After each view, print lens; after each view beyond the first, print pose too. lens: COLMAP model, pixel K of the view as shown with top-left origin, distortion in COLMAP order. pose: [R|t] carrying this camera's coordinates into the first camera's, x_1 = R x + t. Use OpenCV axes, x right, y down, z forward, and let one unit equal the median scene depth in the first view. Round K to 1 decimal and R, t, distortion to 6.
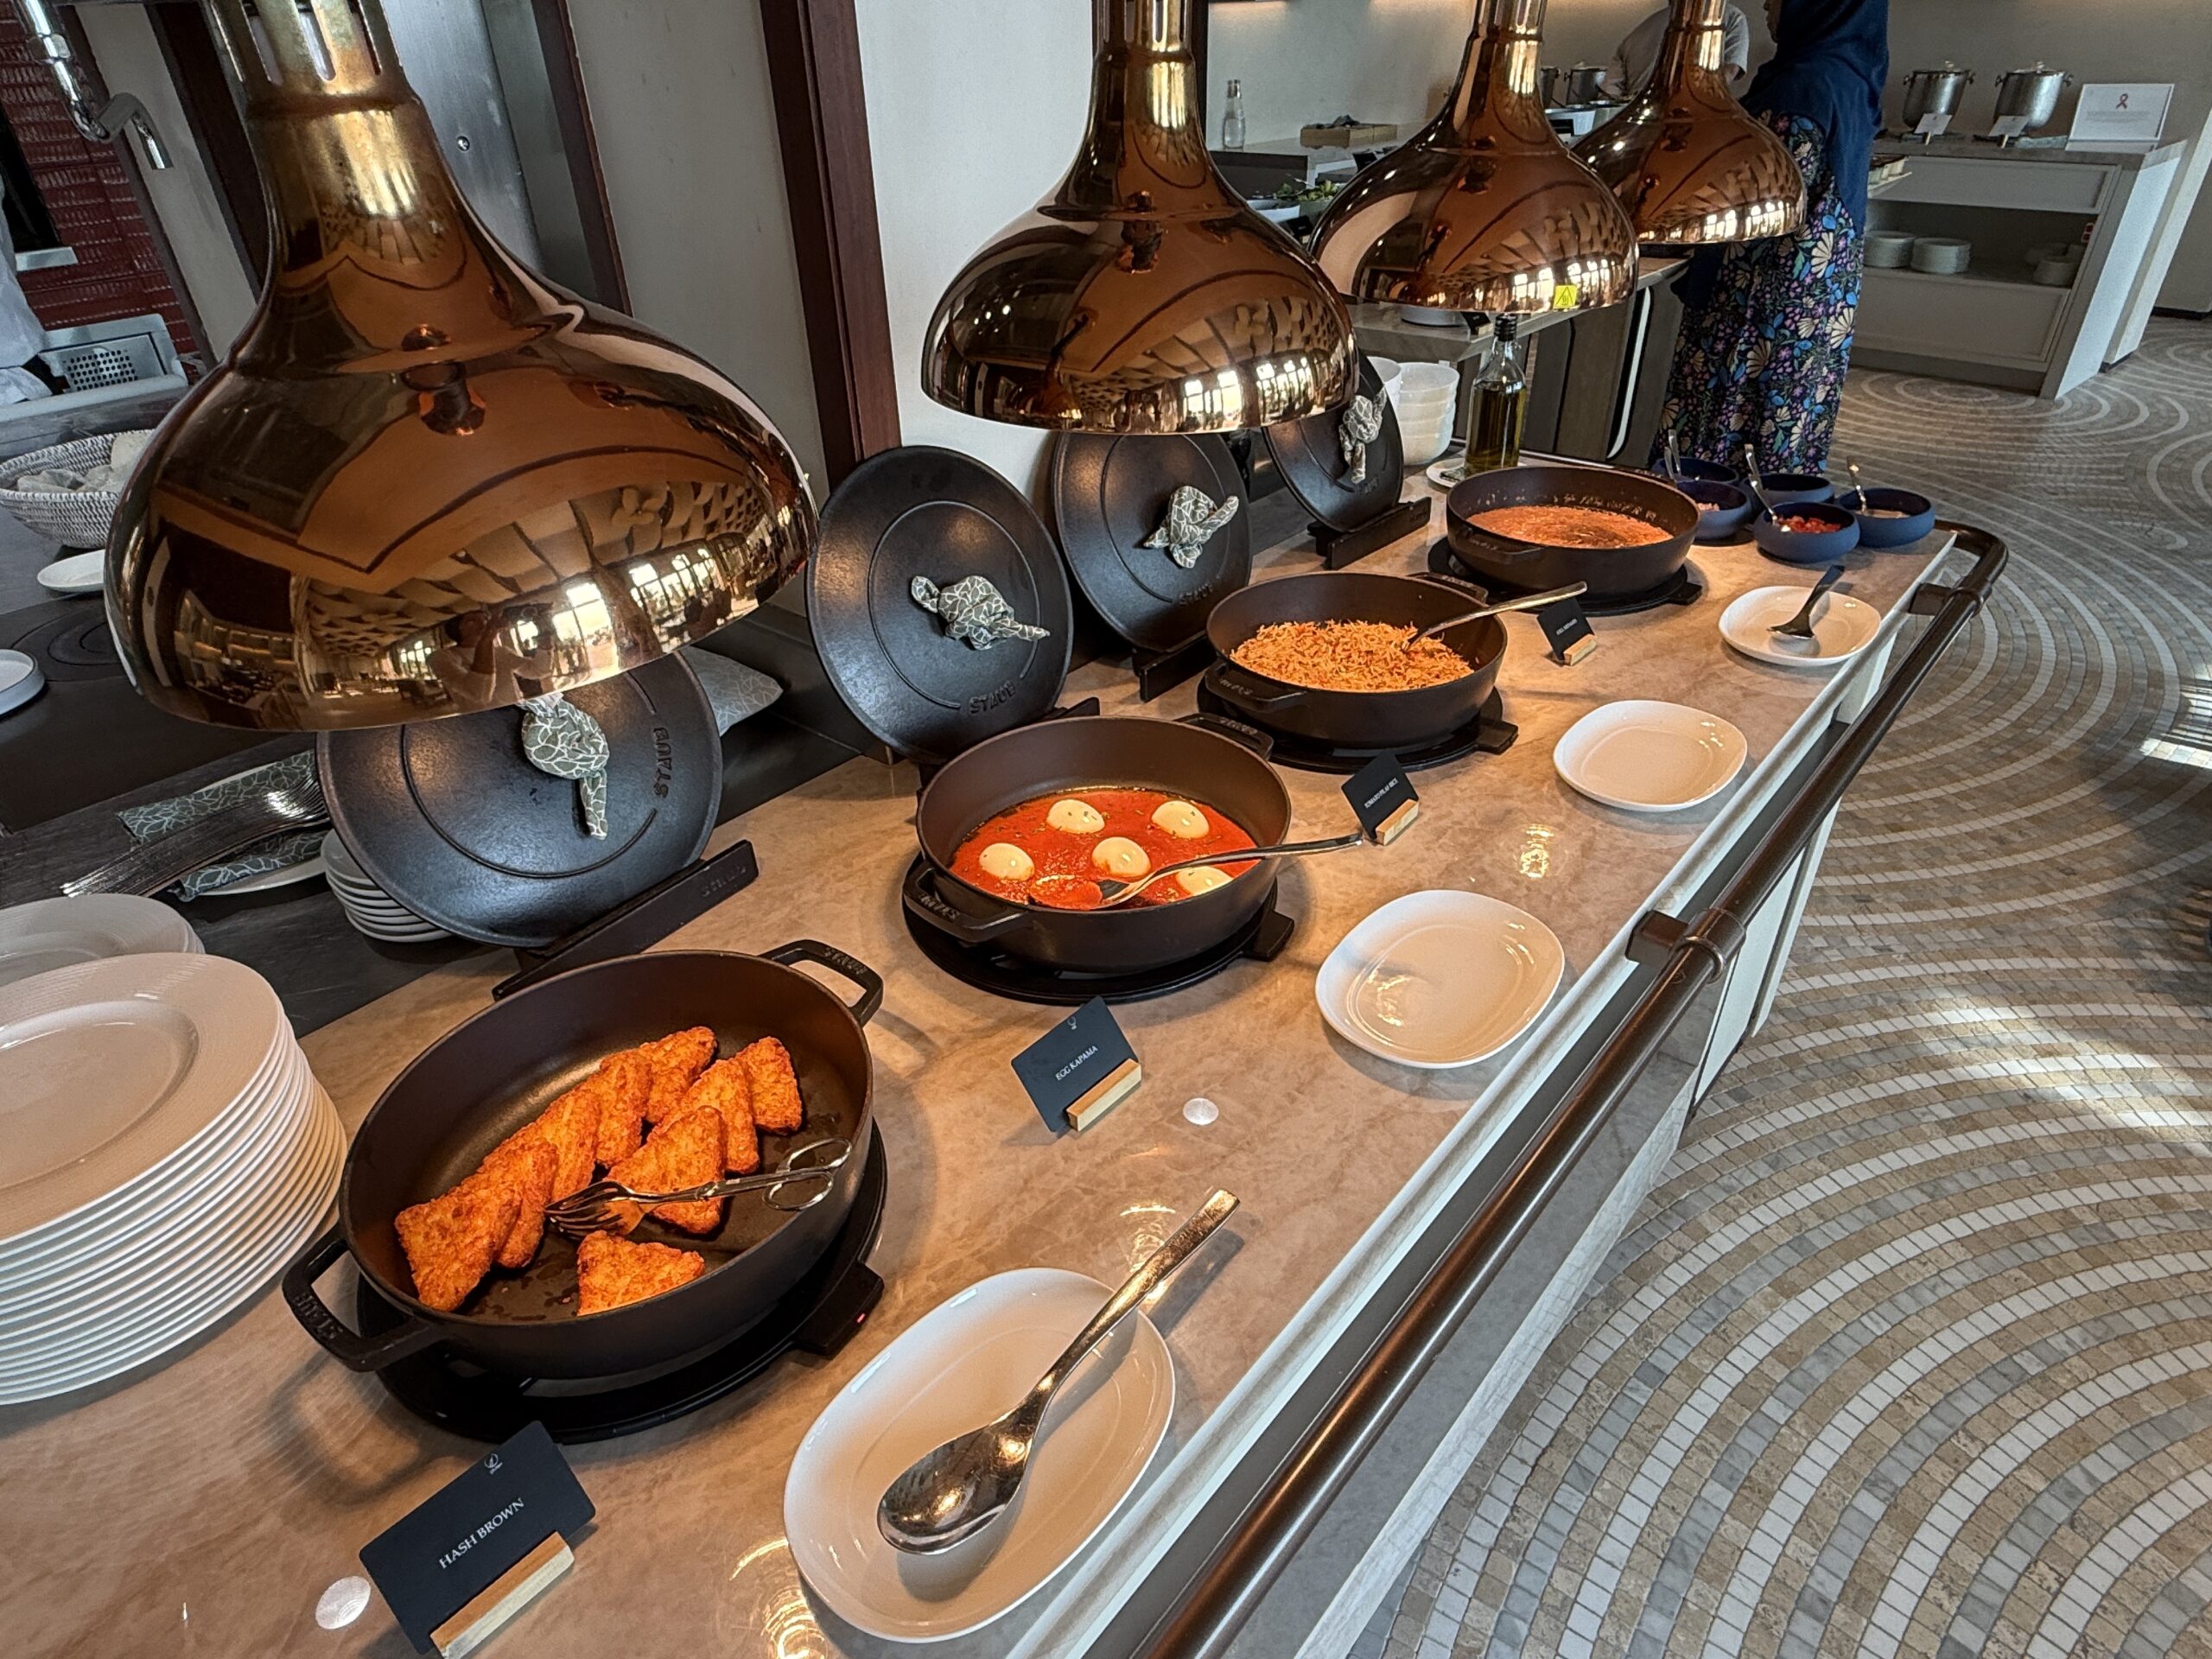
lens RADIAL K [[1277.9, 0, 1104.8], [0, 1277.9, 830.4], [0, 0, 1]] dist [0.003268, 0.000199]
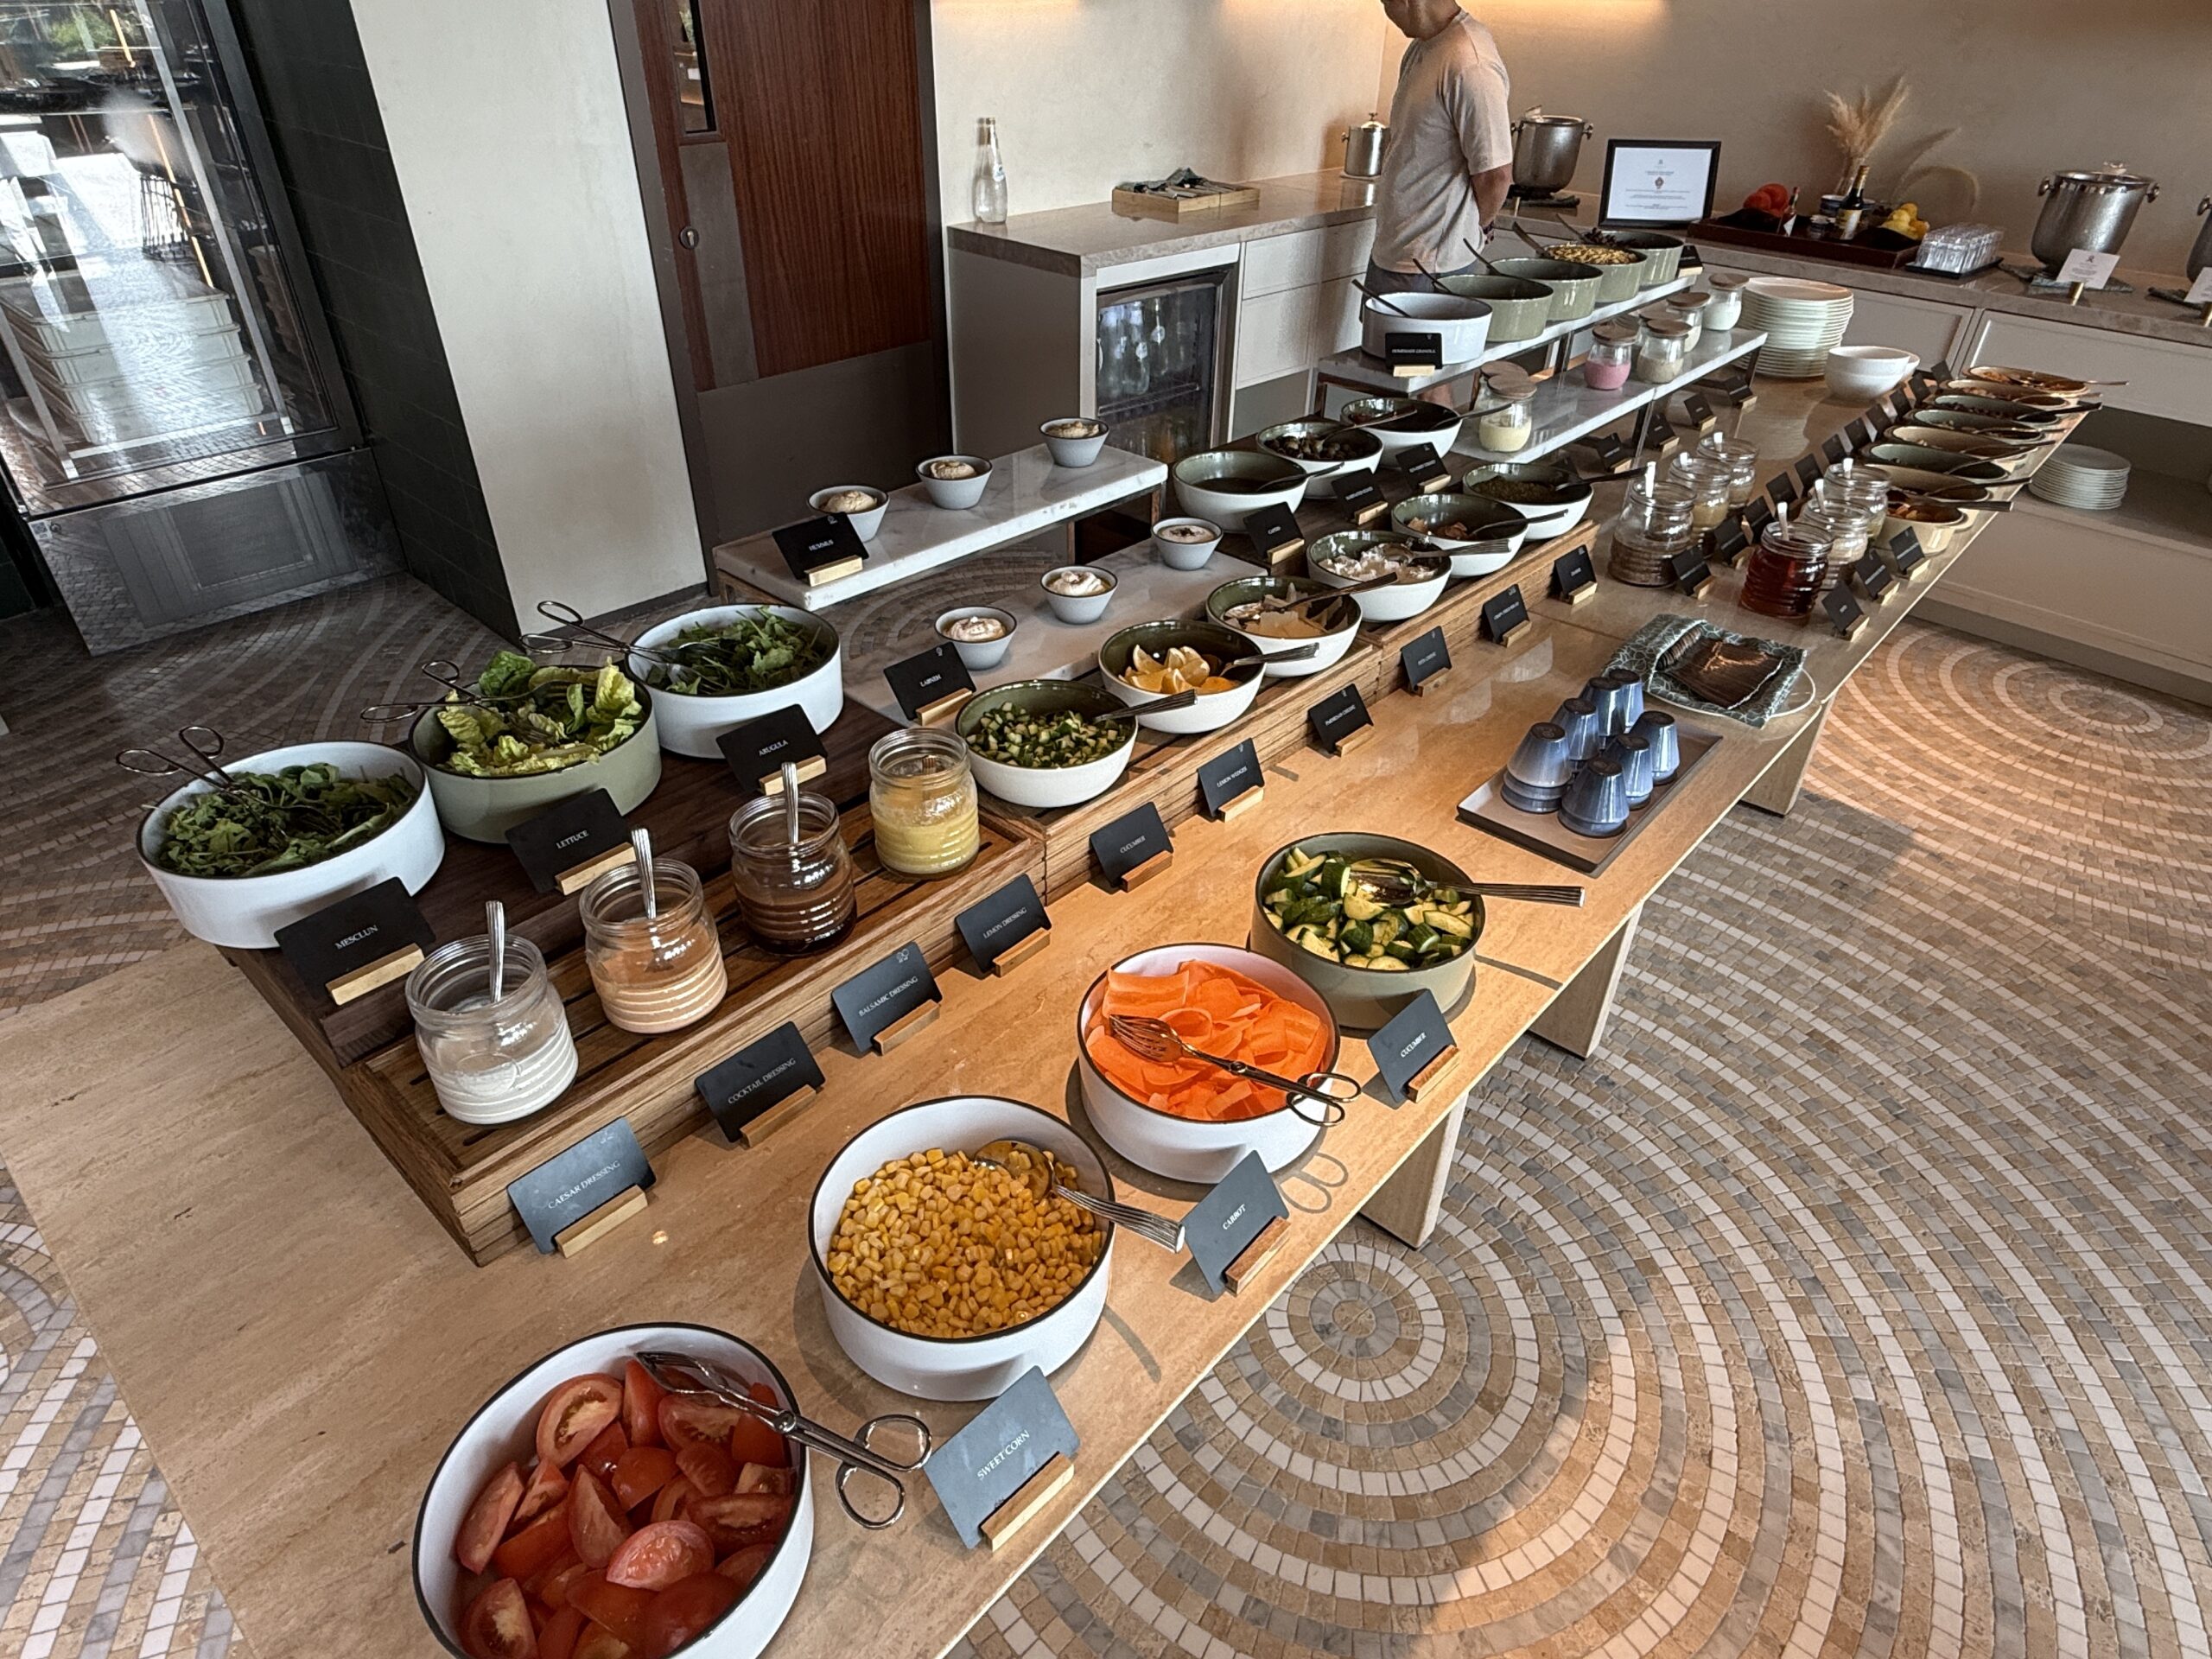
lens RADIAL K [[1277.9, 0, 1106.6], [0, 1277.9, 832.8], [0, 0, 1]] dist [0.003268, 0.000199]
pose [[0.998966, 0.039627, 0.022288, 0.178178], [-0.040350, 0.998641, 0.033000, -0.283834], [-0.020950, -0.033865, 0.999207, 0.391155]]
